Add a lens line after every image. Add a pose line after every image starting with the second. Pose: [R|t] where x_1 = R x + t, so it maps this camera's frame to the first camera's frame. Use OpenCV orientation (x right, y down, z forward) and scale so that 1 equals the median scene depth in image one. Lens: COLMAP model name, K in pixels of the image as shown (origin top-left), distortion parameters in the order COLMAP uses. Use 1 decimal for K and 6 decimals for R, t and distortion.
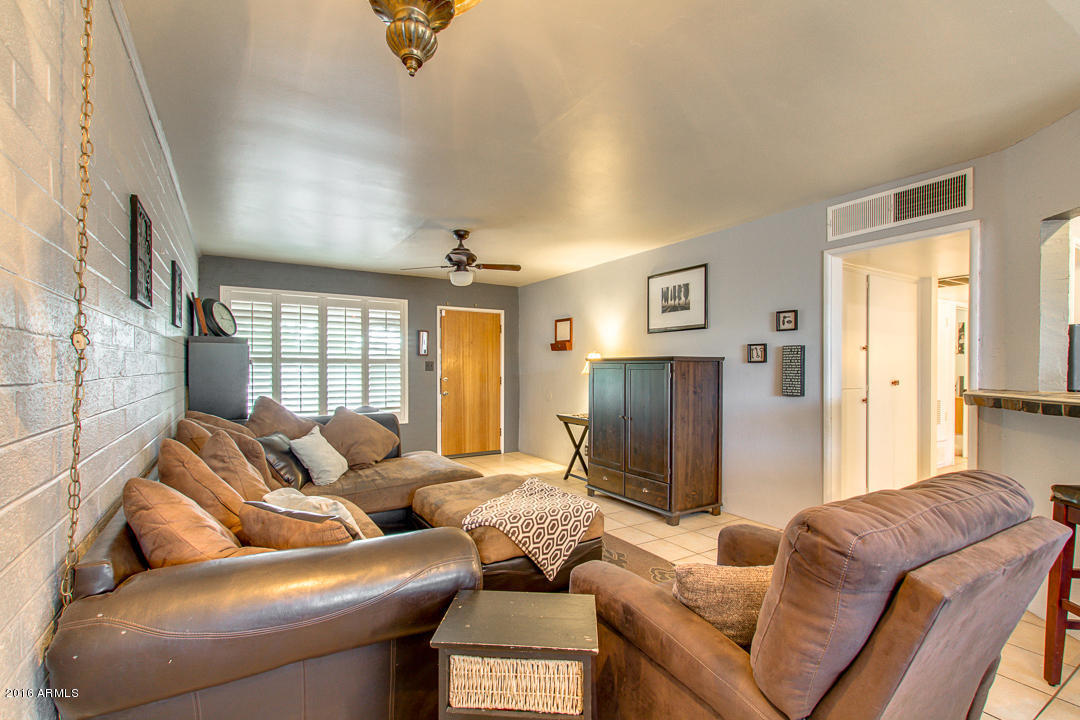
lens RADIAL K [[488.7, 0, 538.4], [0, 488.7, 370.9], [0, 0, 1]] dist [0.003709, -0.000277]
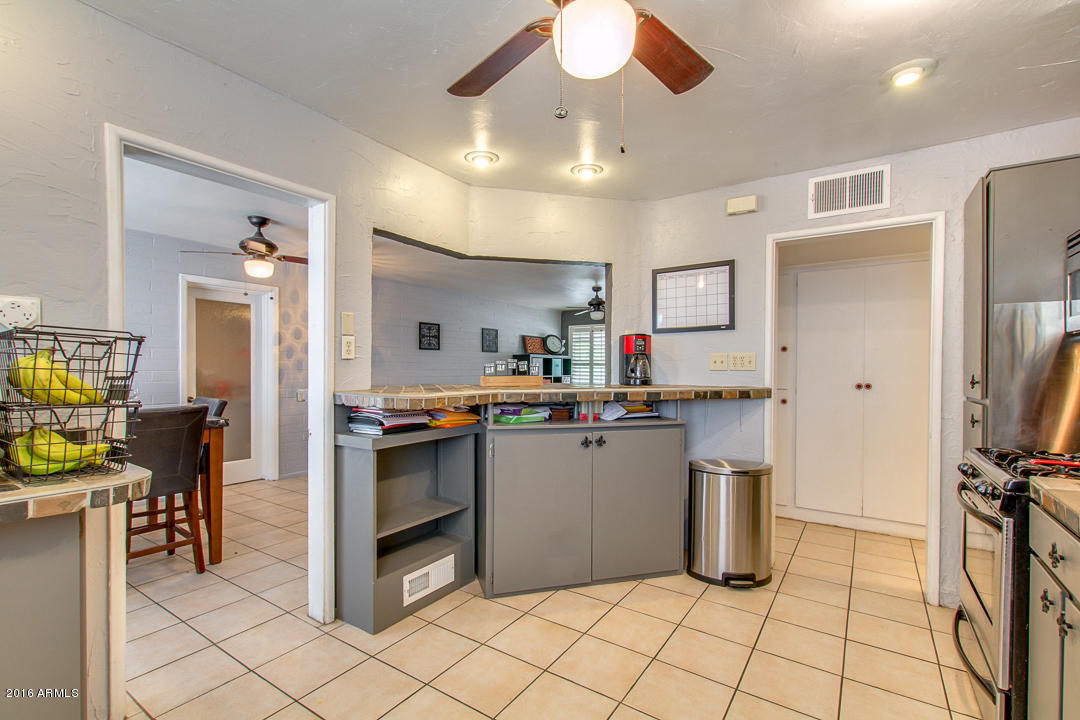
lens RADIAL K [[490.4, 0, 539.8], [0, 490.4, 368.9], [0, 0, 1]] dist [0.002733, 0.000385]
pose [[0.412744, 0.002348, -0.910844, 1.200863], [-0.011265, 0.999933, -0.002527, 0.001497], [0.910777, 0.011304, 0.412743, 0.117824]]
